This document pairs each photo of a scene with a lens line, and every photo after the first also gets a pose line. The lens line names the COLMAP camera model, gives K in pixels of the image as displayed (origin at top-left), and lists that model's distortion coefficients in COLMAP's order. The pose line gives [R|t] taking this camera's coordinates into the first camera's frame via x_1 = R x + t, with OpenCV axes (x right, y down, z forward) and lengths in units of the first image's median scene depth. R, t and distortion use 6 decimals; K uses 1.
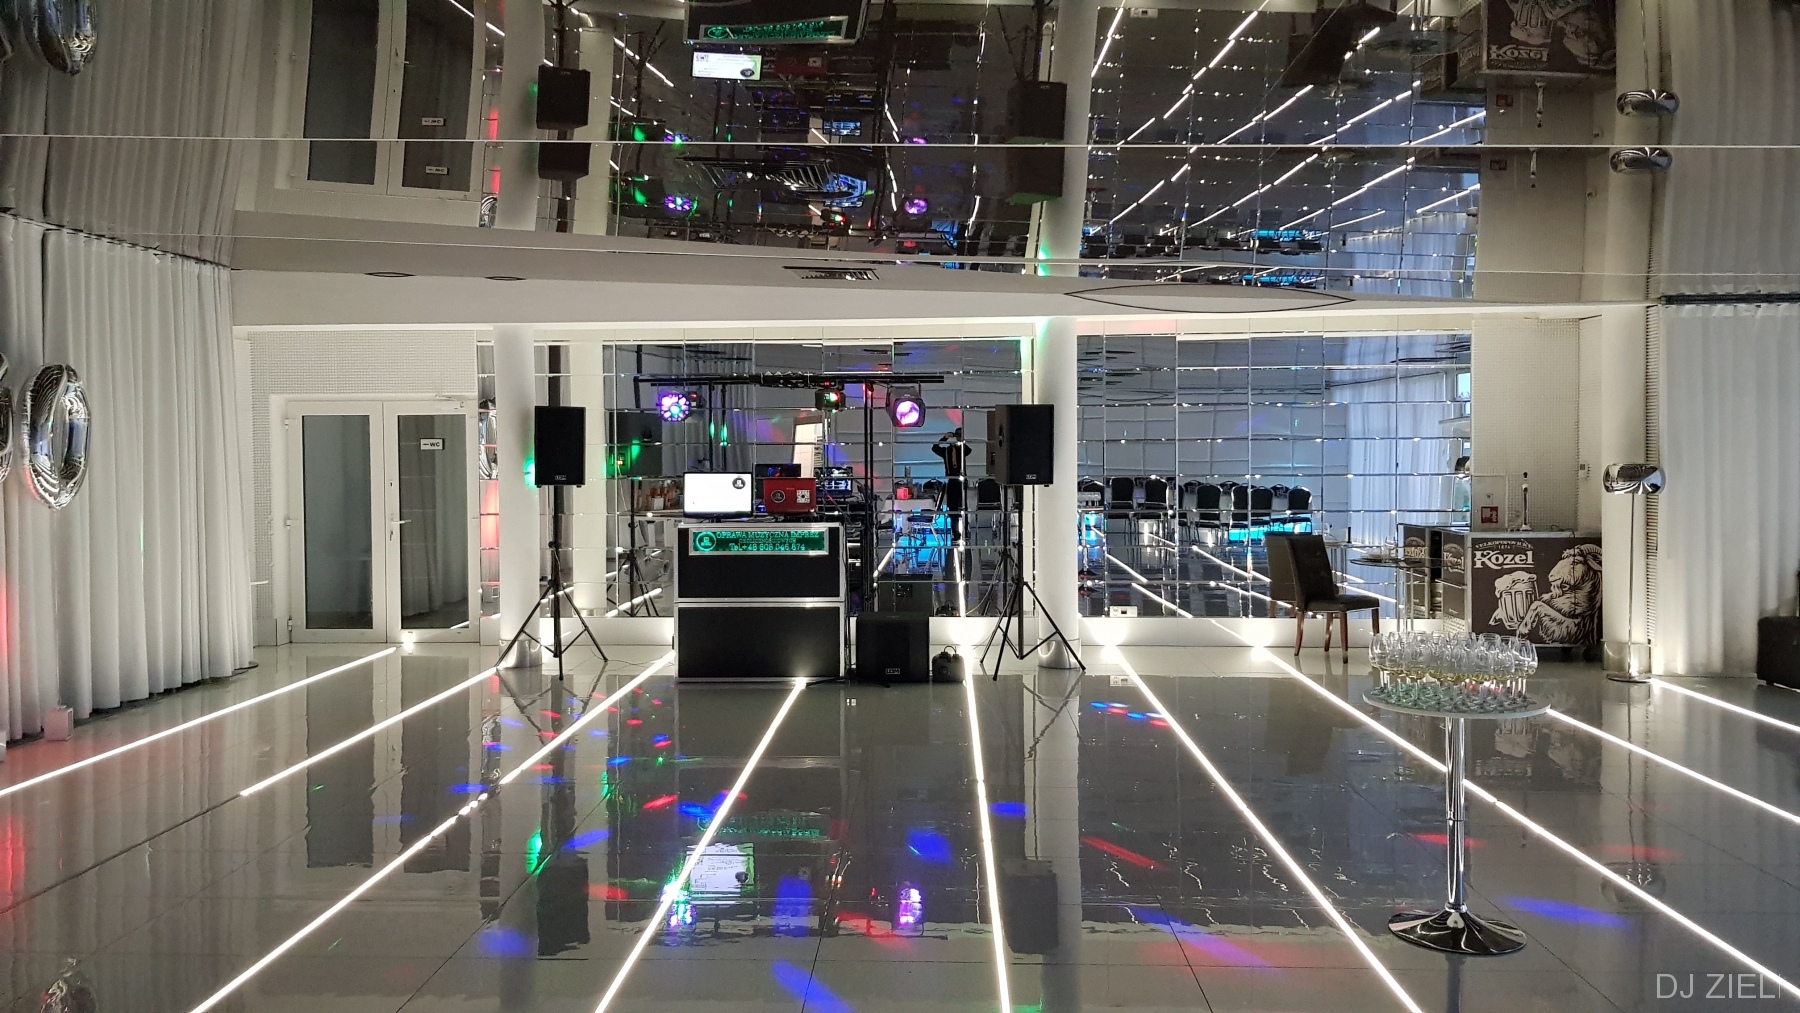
lens RADIAL K [[1378.3, 0, 872.4], [0, 1378.3, 478.2], [0, 0, 1]] dist [0.034901, -0.054360]
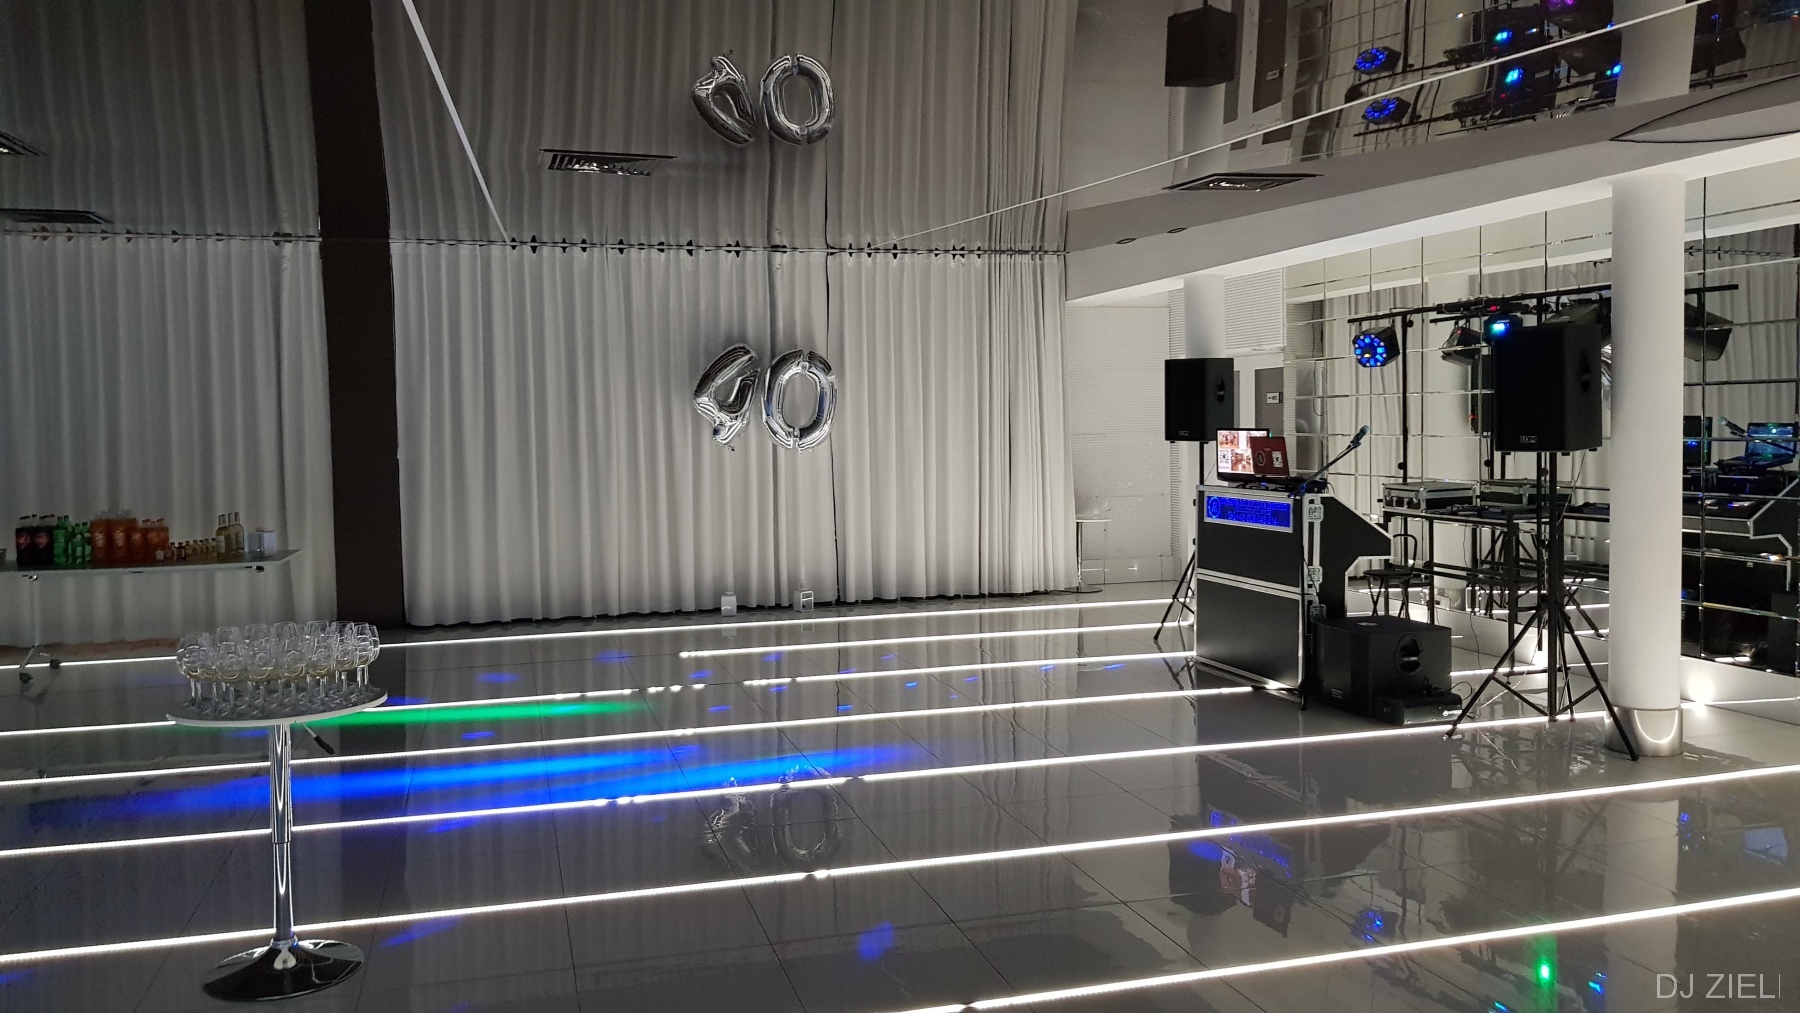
lens RADIAL K [[1378.3, 0, 884.5], [0, 1378.3, 492.6], [0, 0, 1]] dist [0.034901, -0.054360]
pose [[0.310438, 0.048574, -0.949352, 0.606149], [-0.002670, 0.998734, 0.050227, -0.006792], [0.950590, -0.013057, 0.310175, 0.494141]]
